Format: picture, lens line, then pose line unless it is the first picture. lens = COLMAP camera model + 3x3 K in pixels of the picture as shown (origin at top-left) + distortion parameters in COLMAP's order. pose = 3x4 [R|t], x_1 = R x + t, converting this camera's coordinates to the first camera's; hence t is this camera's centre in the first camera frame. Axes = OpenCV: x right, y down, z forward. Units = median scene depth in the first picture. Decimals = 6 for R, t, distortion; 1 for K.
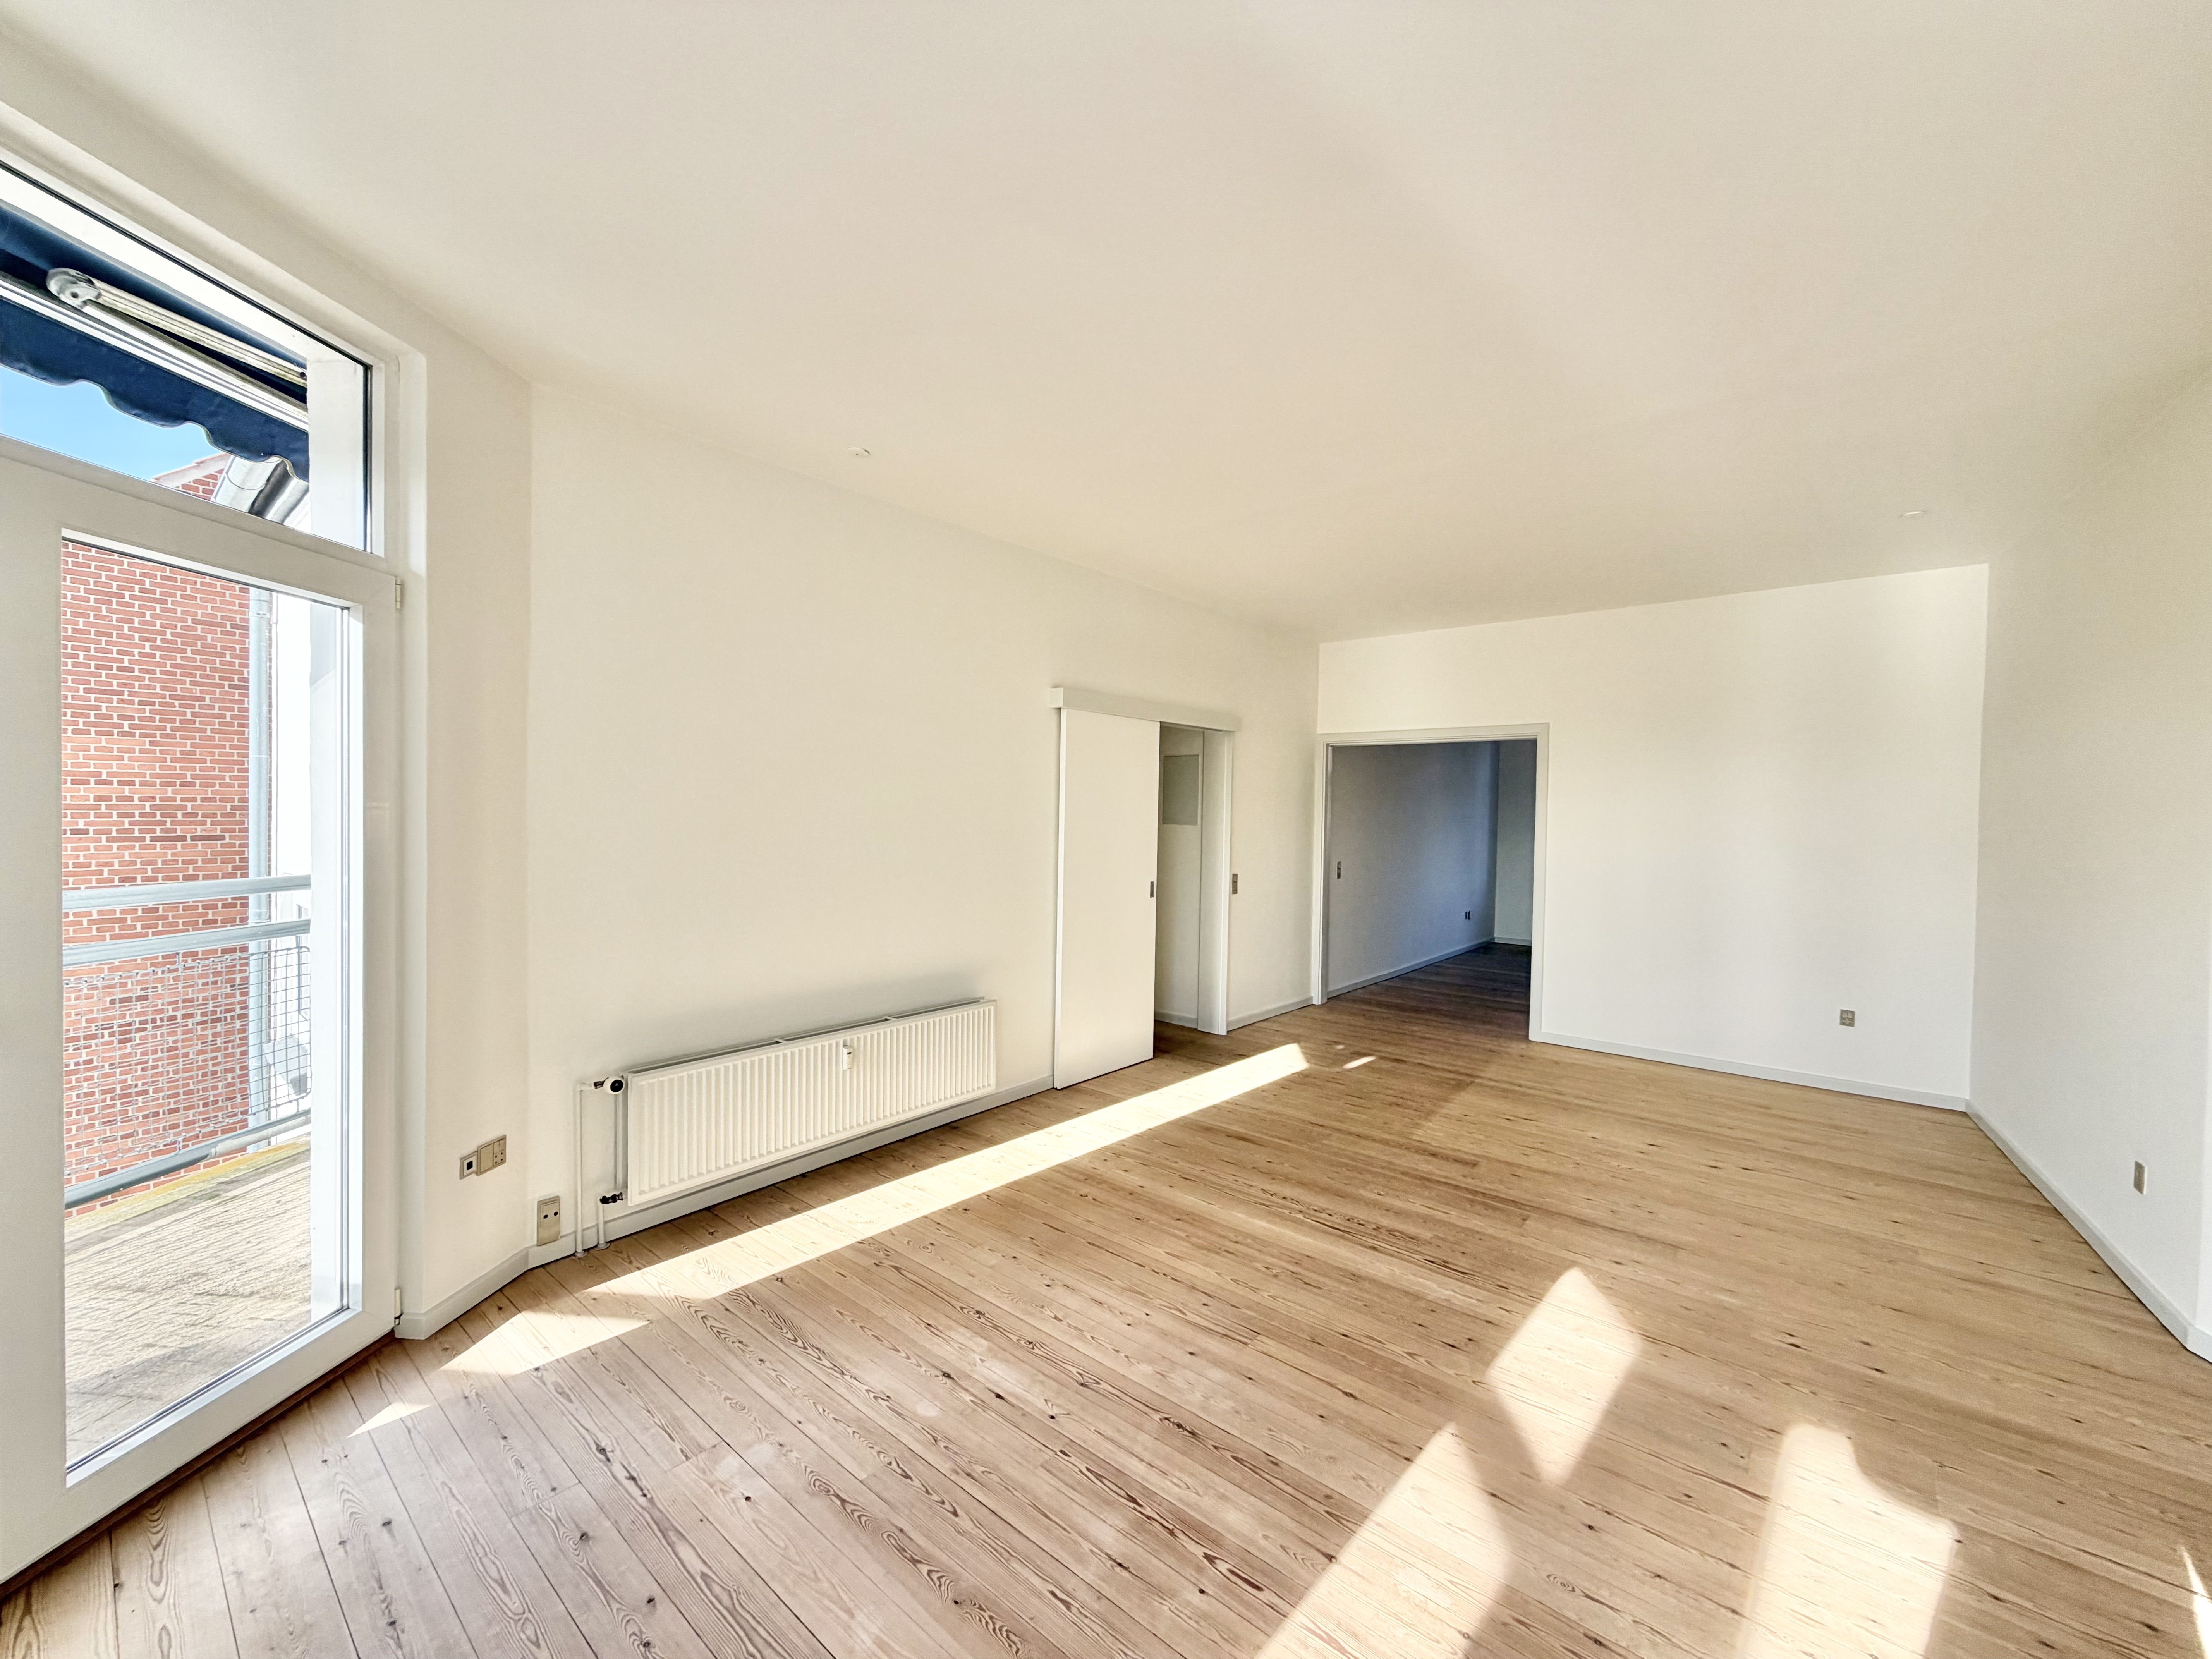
lens RADIAL K [[878.4, 0, 1099.5], [0, 878.4, 827.8], [0, 0, 1]] dist [0.000889, -0.000538]
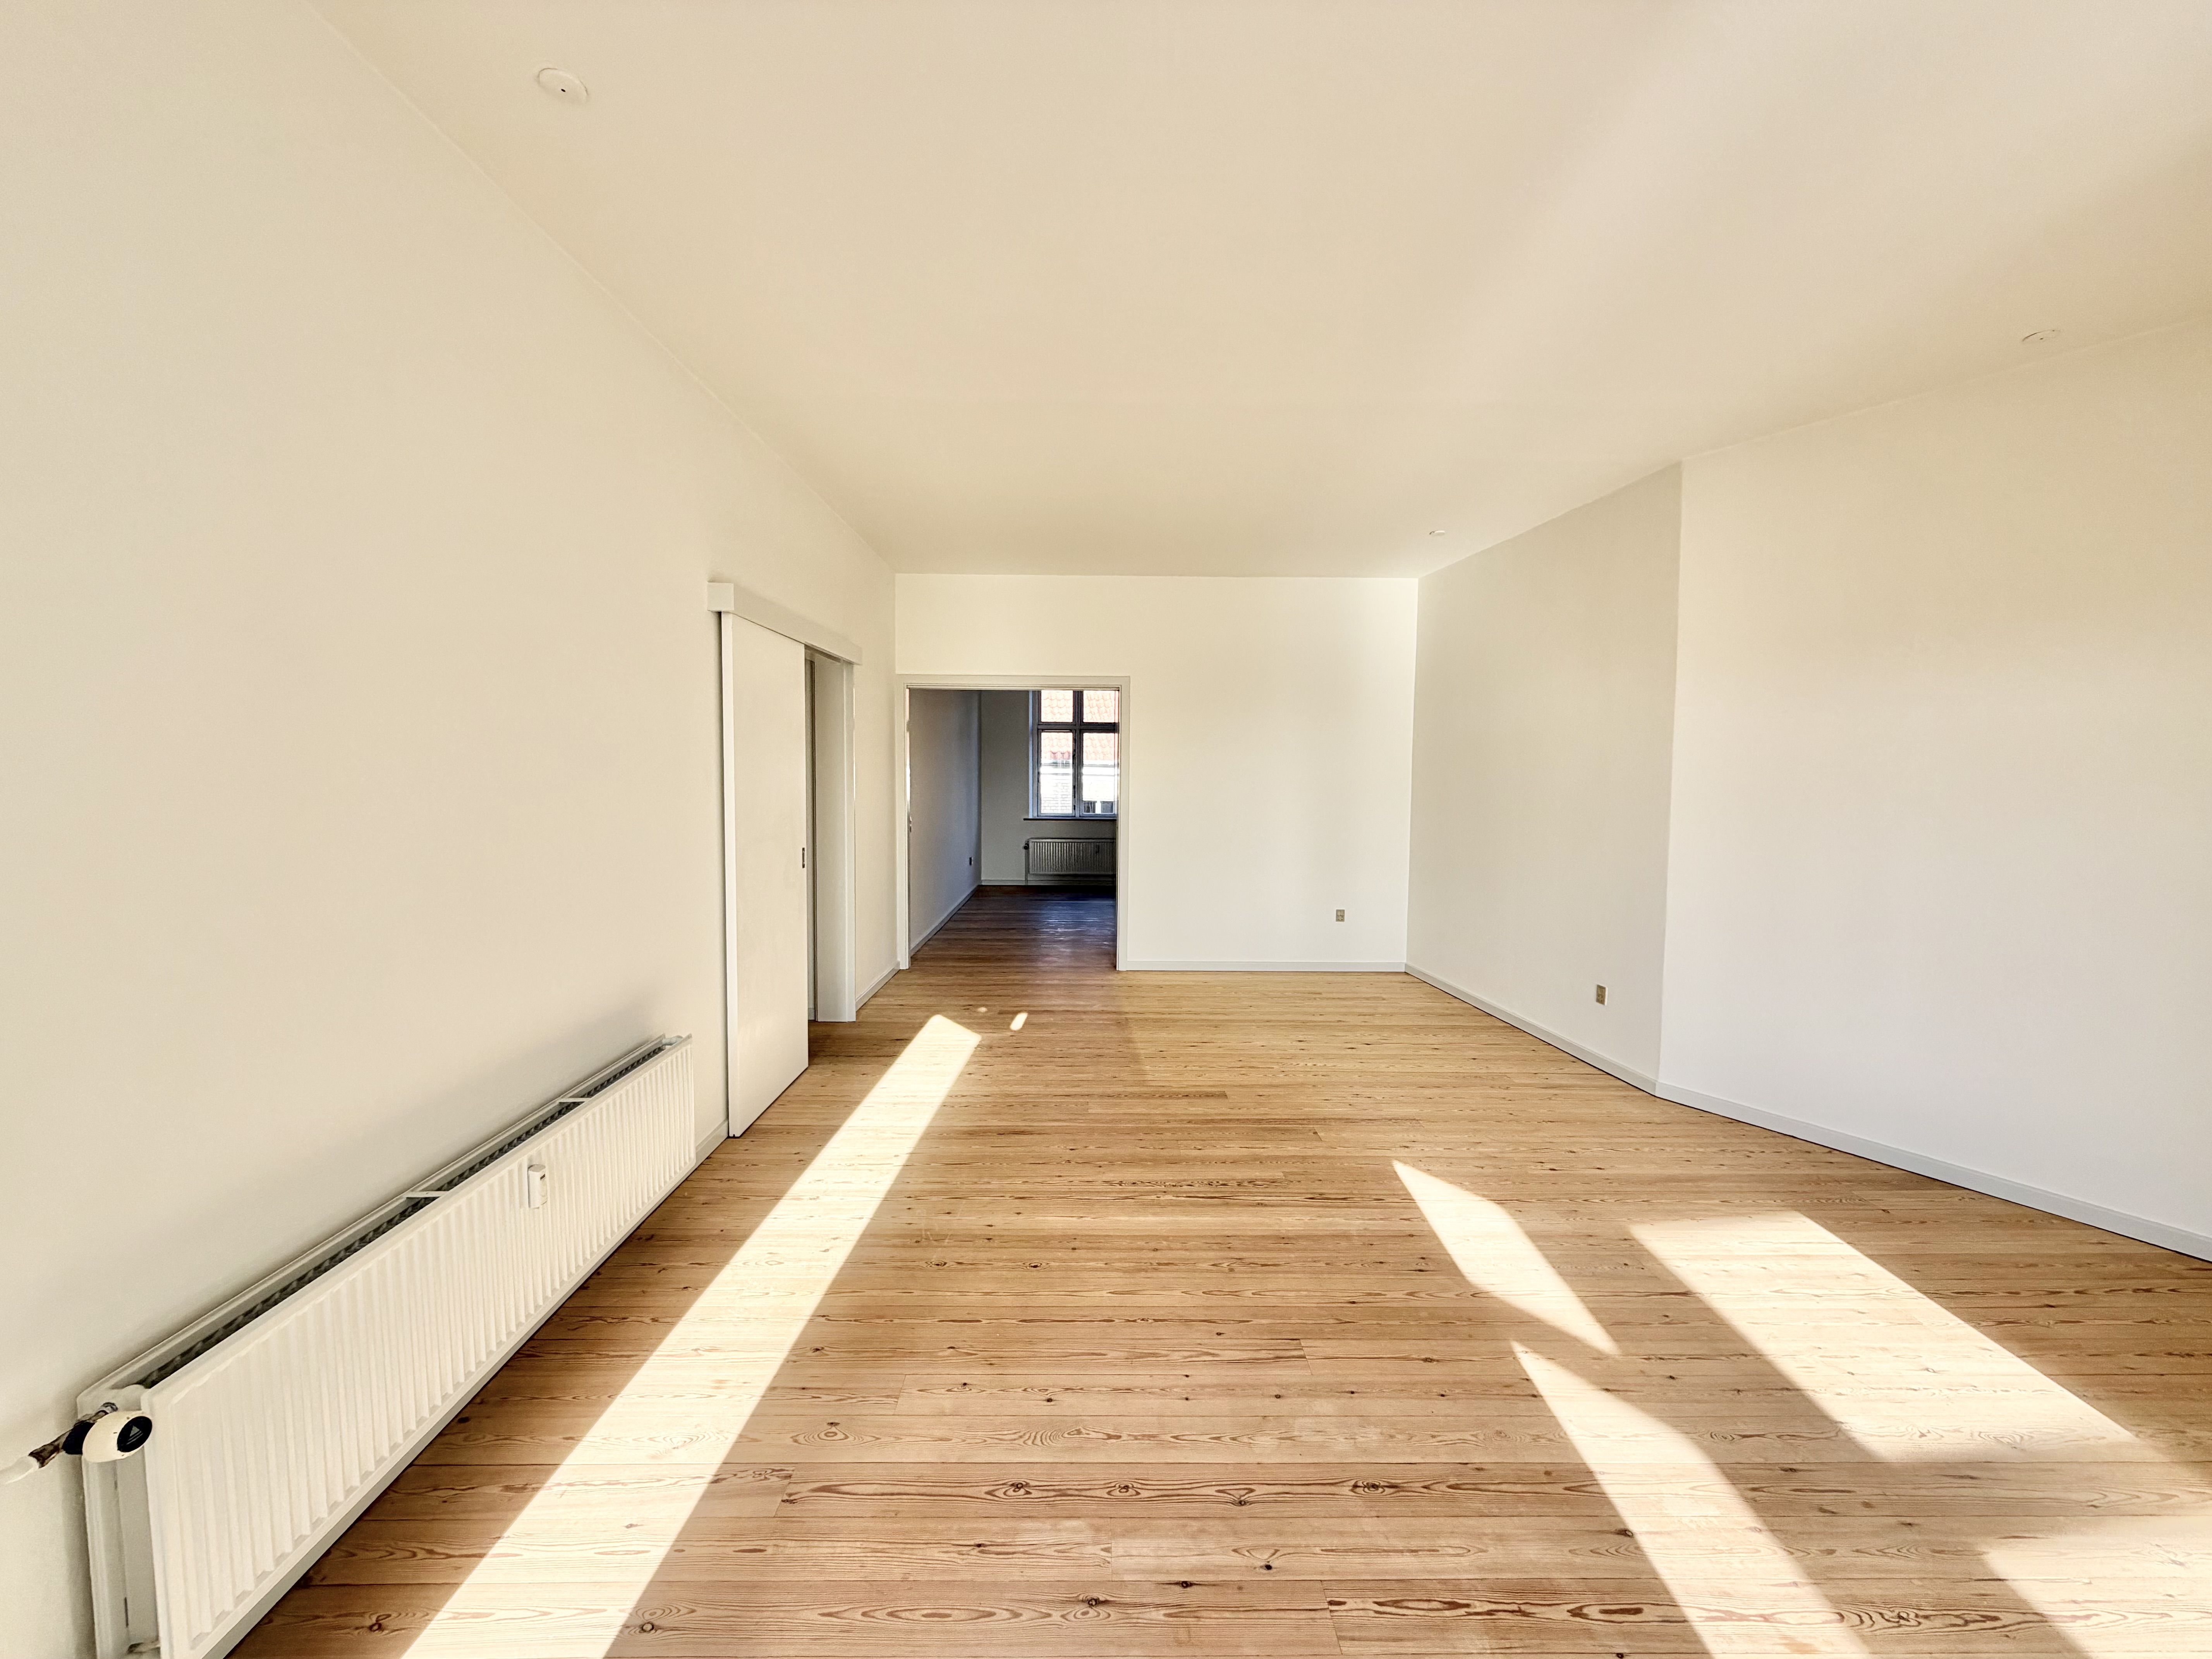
lens RADIAL K [[878.4, 0, 1099.5], [0, 878.4, 827.8], [0, 0, 1]] dist [0.000889, -0.000538]
pose [[0.756731, -0.052108, 0.651646, -0.391579], [0.015645, 0.997976, 0.061634, -0.002111], [-0.653539, -0.036445, 0.756015, 0.352080]]
